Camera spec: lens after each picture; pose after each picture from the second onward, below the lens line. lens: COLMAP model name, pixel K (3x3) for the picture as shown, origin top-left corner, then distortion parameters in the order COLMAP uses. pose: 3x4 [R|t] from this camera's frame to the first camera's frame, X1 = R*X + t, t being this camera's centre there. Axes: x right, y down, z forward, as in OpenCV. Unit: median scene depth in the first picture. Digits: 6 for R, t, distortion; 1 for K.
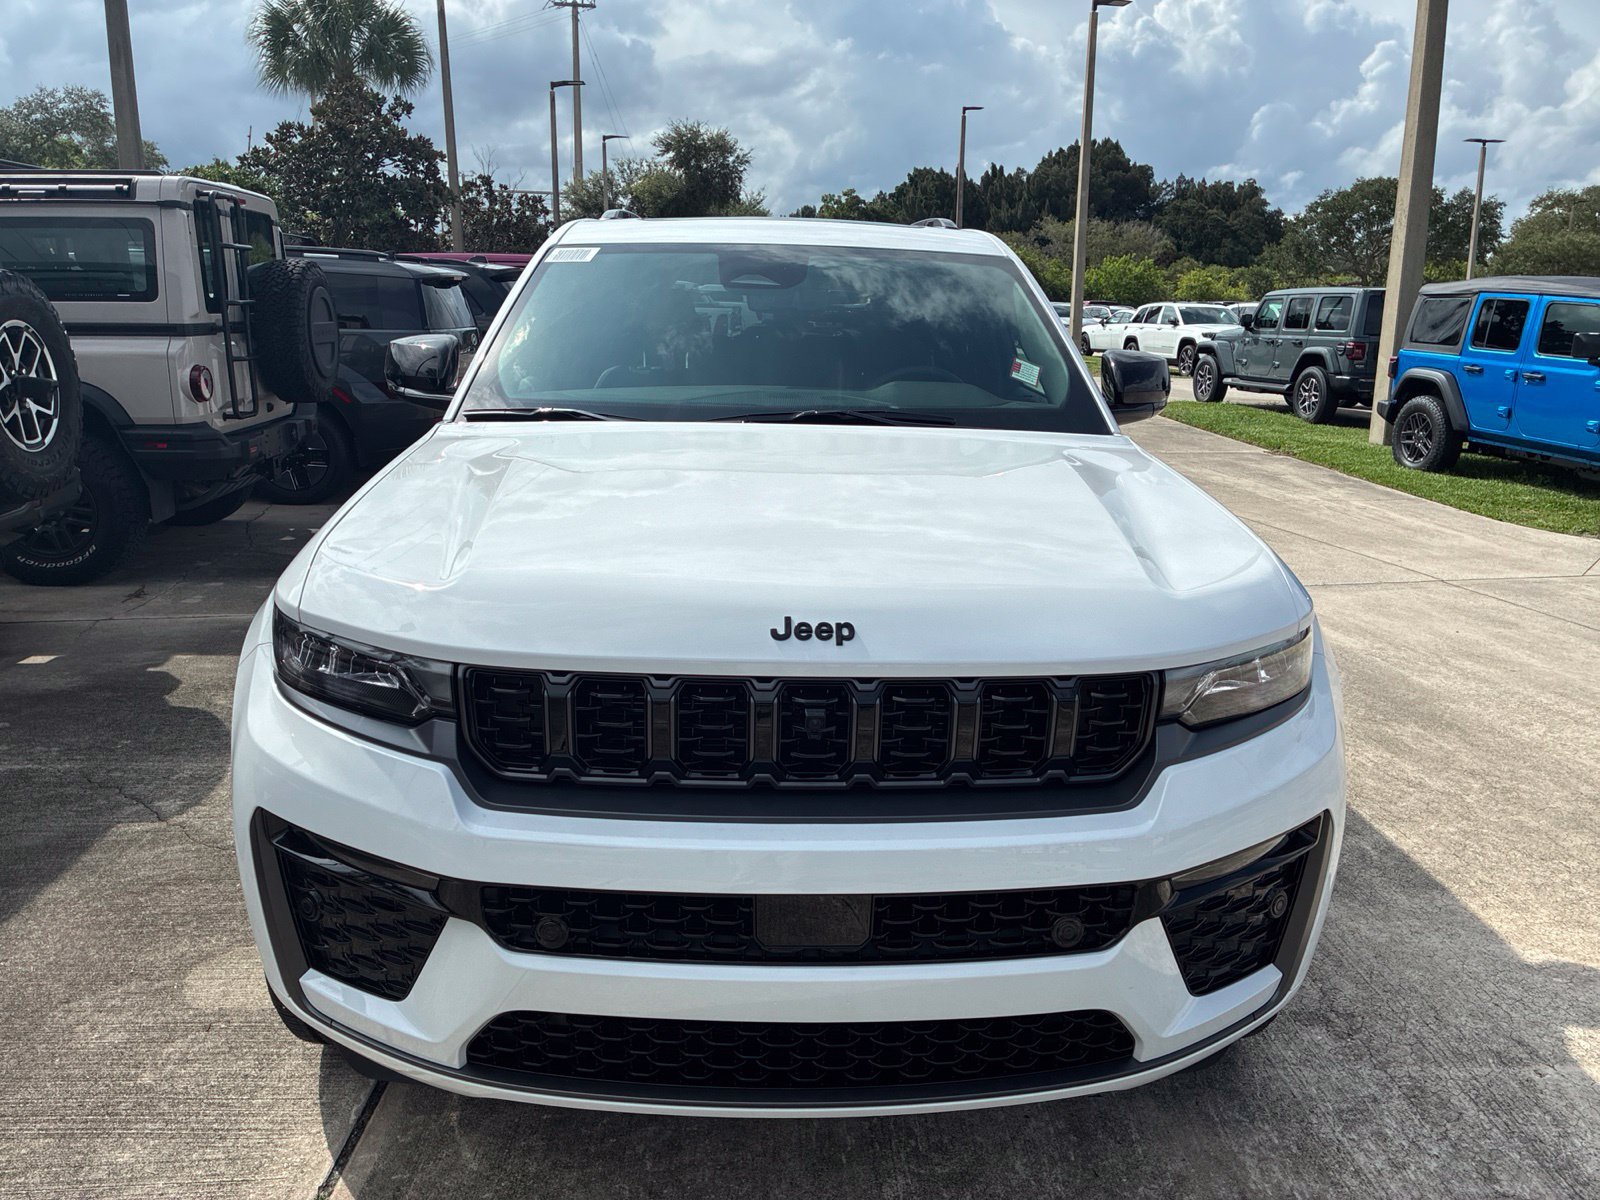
lens RADIAL K [[1208.7, 0, 811.2], [0, 1208.7, 598.2], [0, 0, 1]] dist [0.056432, -0.079863]
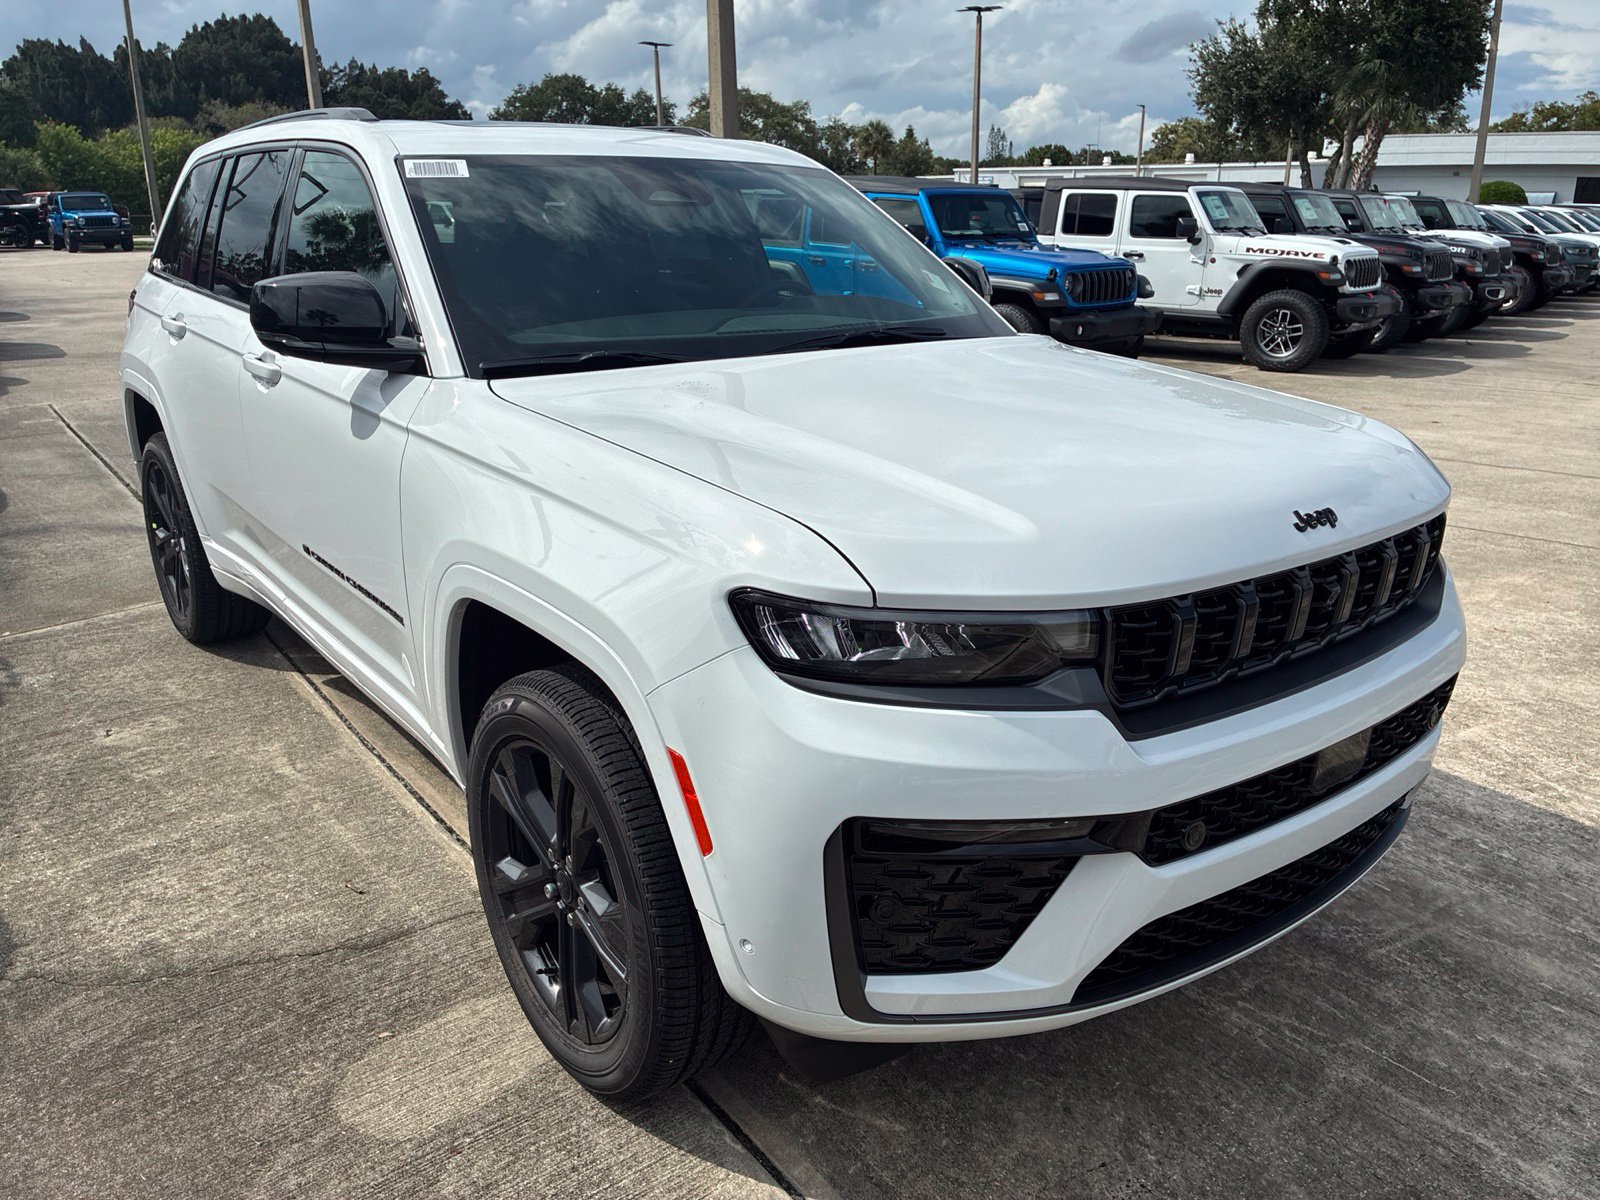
lens RADIAL K [[1200.1, 0, 790.0], [0, 1200.1, 605.3], [0, 0, 1]] dist [0.124126, -0.152834]
pose [[0.819178, -0.197393, 0.538501, -0.160272], [0.151907, 0.980050, 0.128162, -0.017913], [-0.553056, -0.023186, 0.832821, 0.047410]]
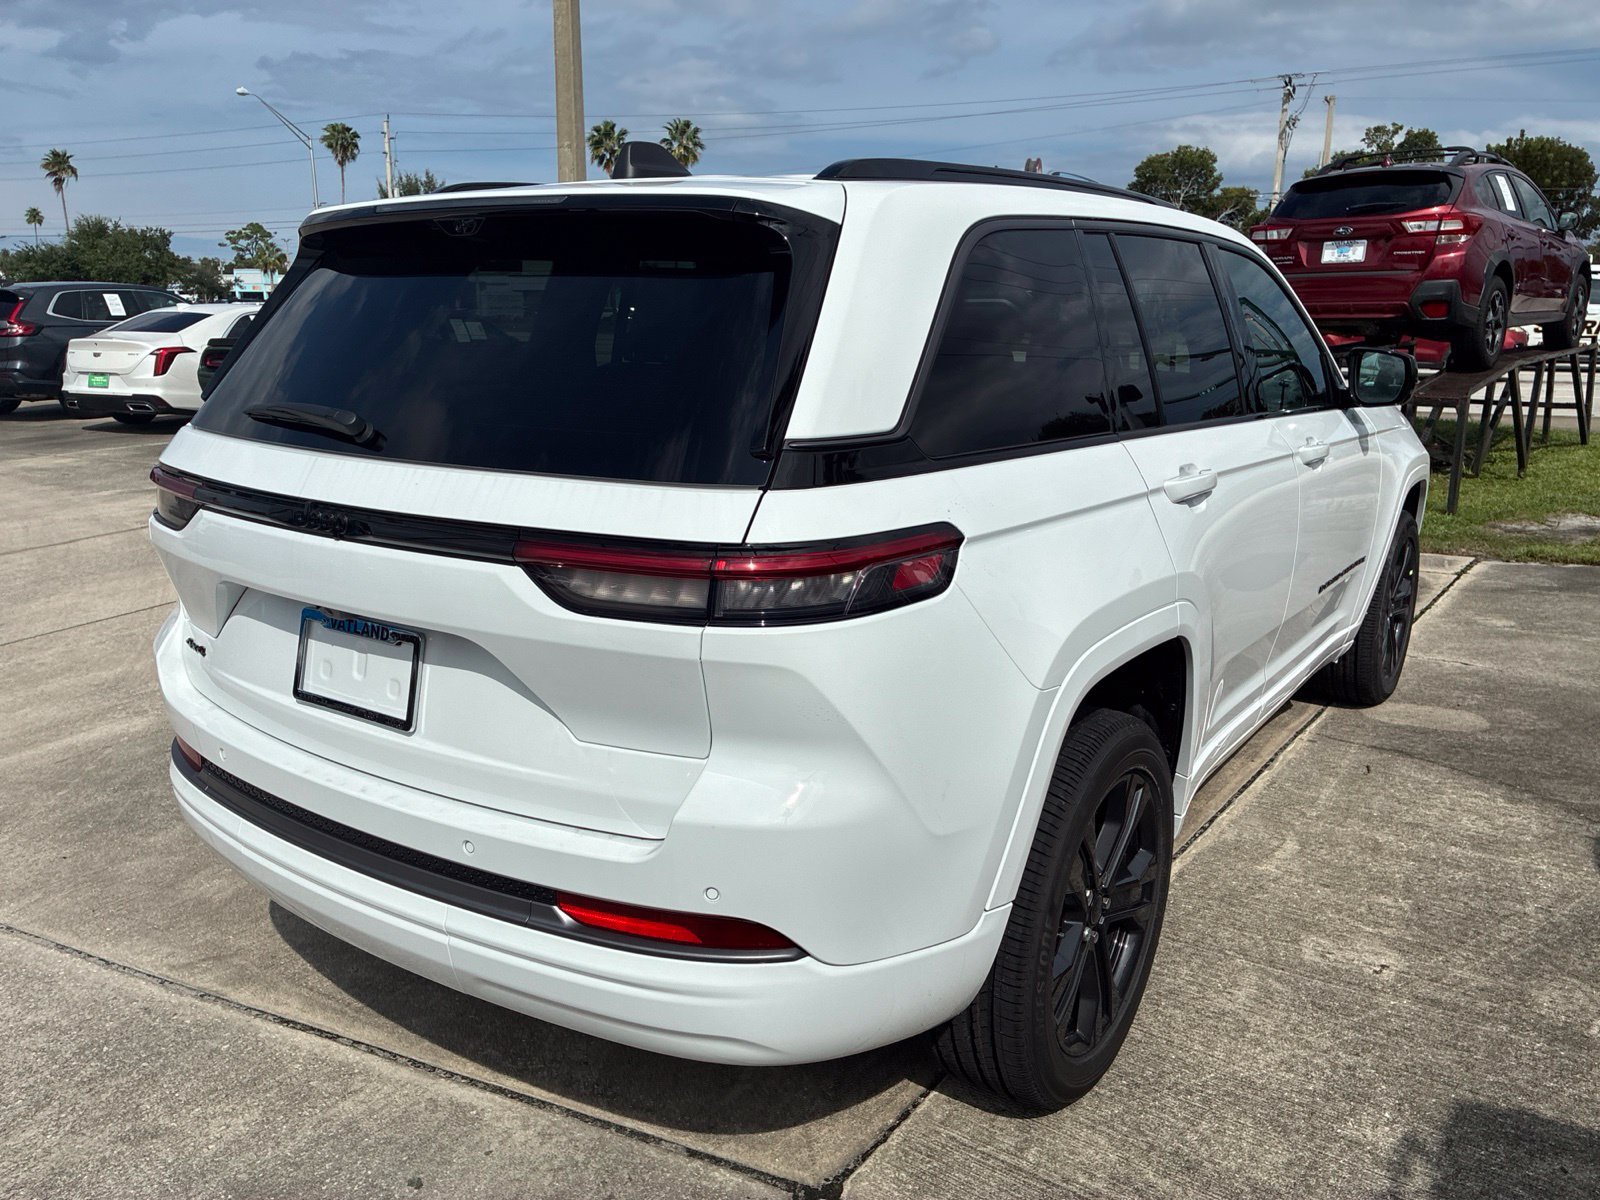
lens RADIAL K [[1208.7, 0, 811.2], [0, 1208.7, 598.2], [0, 0, 1]] dist [0.056432, -0.079863]
pose [[-0.794552, -0.174499, 0.581581, -0.180381], [0.118194, 0.895046, 0.430027, -0.169349], [-0.595581, 0.410418, -0.690536, 0.665439]]
